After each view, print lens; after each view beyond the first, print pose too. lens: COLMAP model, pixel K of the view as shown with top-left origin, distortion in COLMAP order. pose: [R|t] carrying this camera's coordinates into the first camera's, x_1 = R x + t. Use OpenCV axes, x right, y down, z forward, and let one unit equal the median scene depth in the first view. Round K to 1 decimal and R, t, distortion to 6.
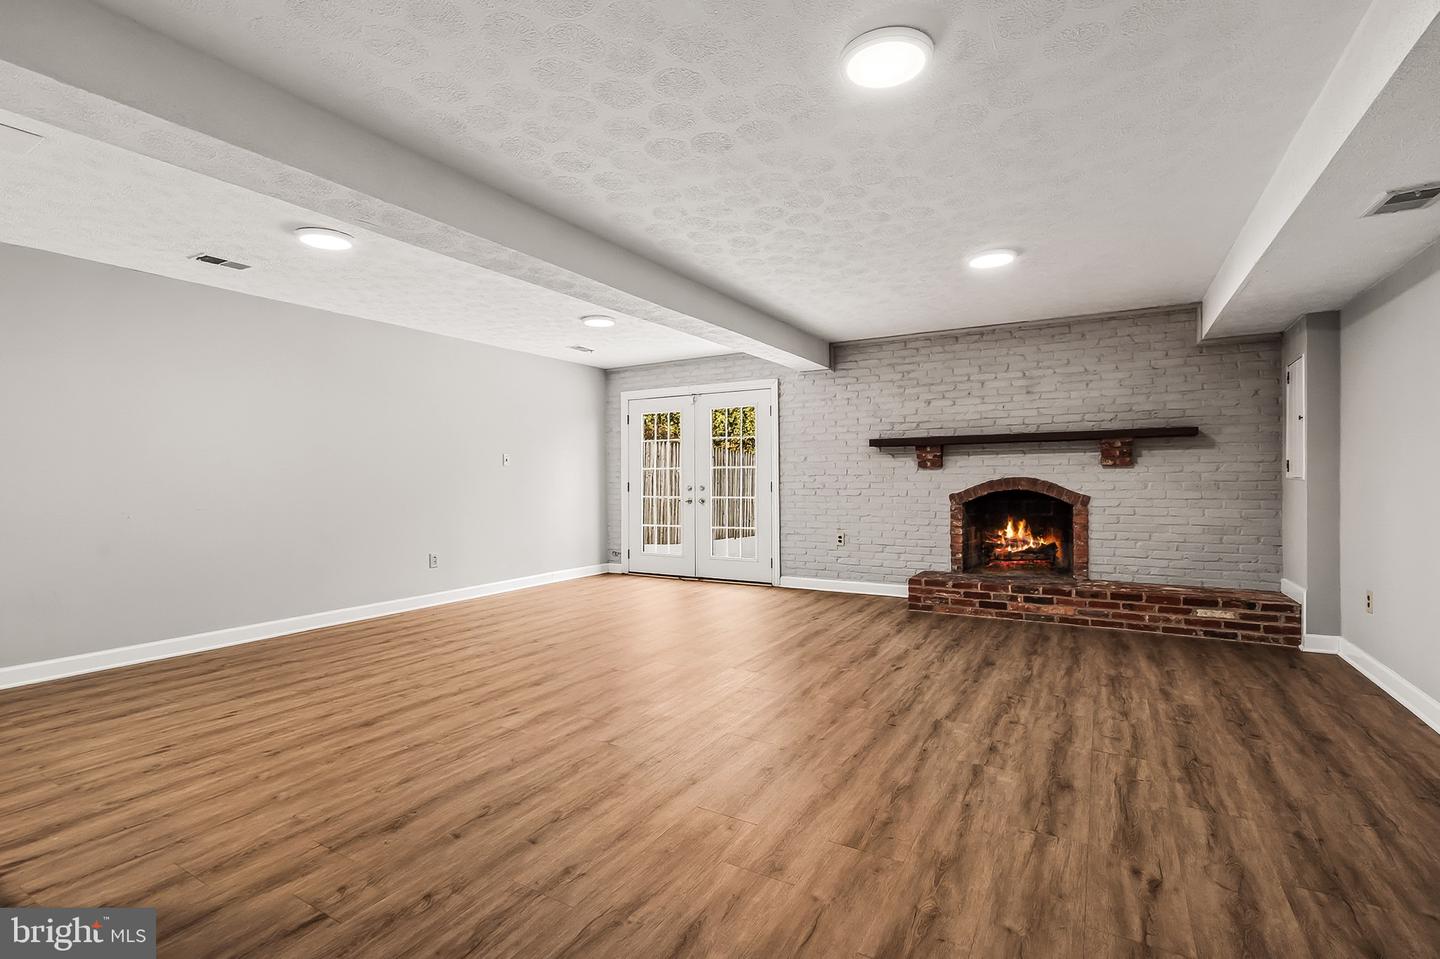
lens RADIAL K [[661.5, 0, 719.6], [0, 661.5, 483.1], [0, 0, 1]] dist [-0.009537, 0.000782]
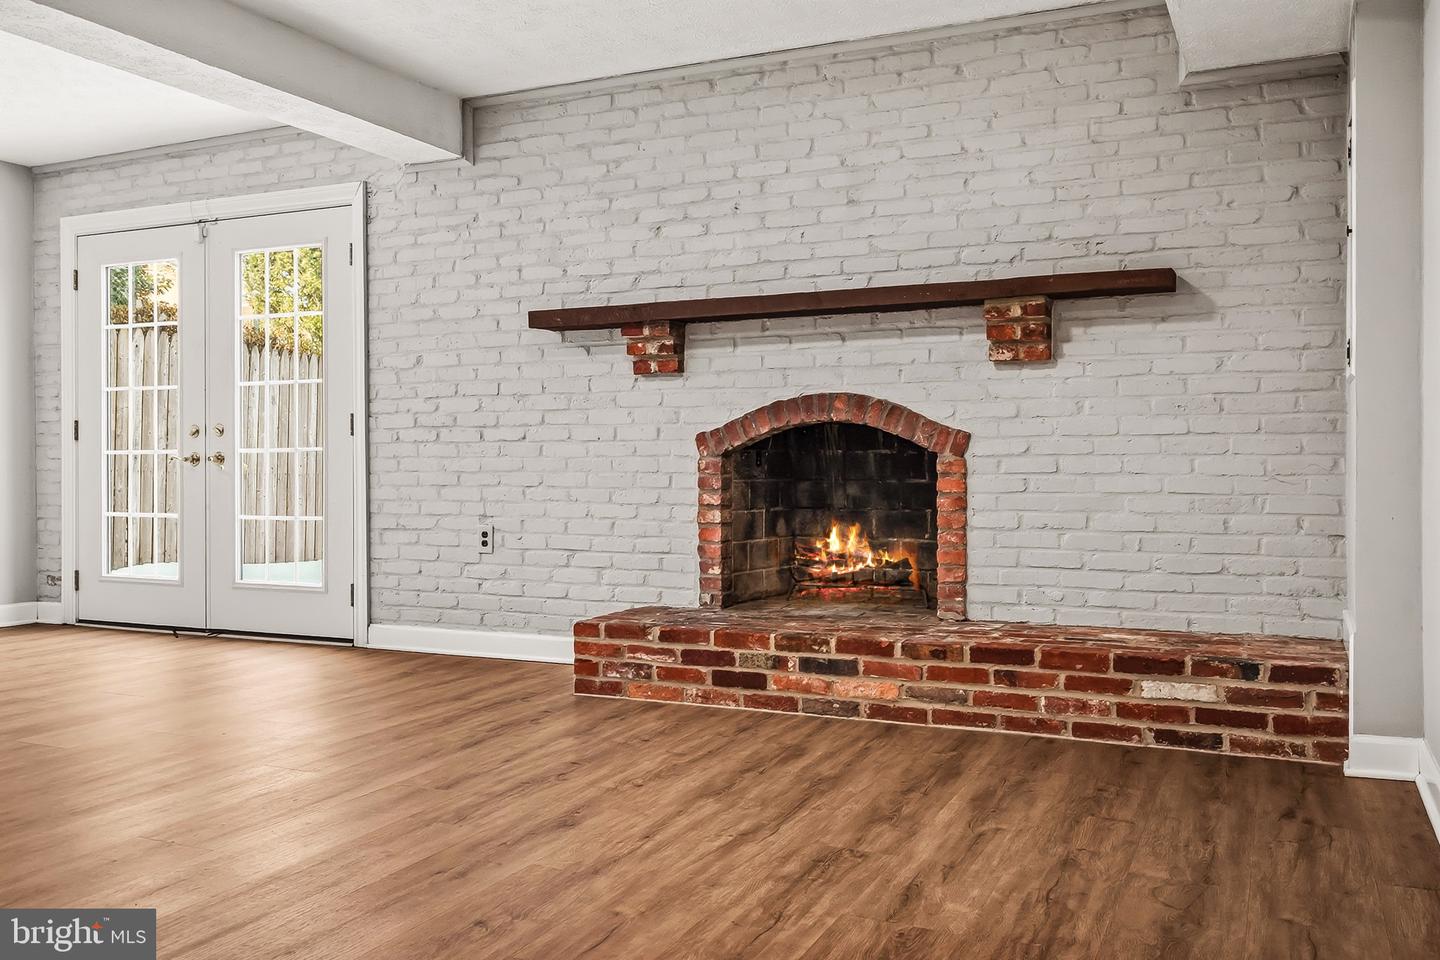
lens RADIAL K [[1236.2, 0, 720.2], [0, 1236.2, 474.4], [0, 0, 1]] dist [-0.005357, 0.010410]
pose [[0.995483, -0.000120, 0.094943, 0.316478], [-0.000577, 0.999973, 0.007311, 0.042462], [-0.094942, -0.007333, 0.995456, 0.185910]]
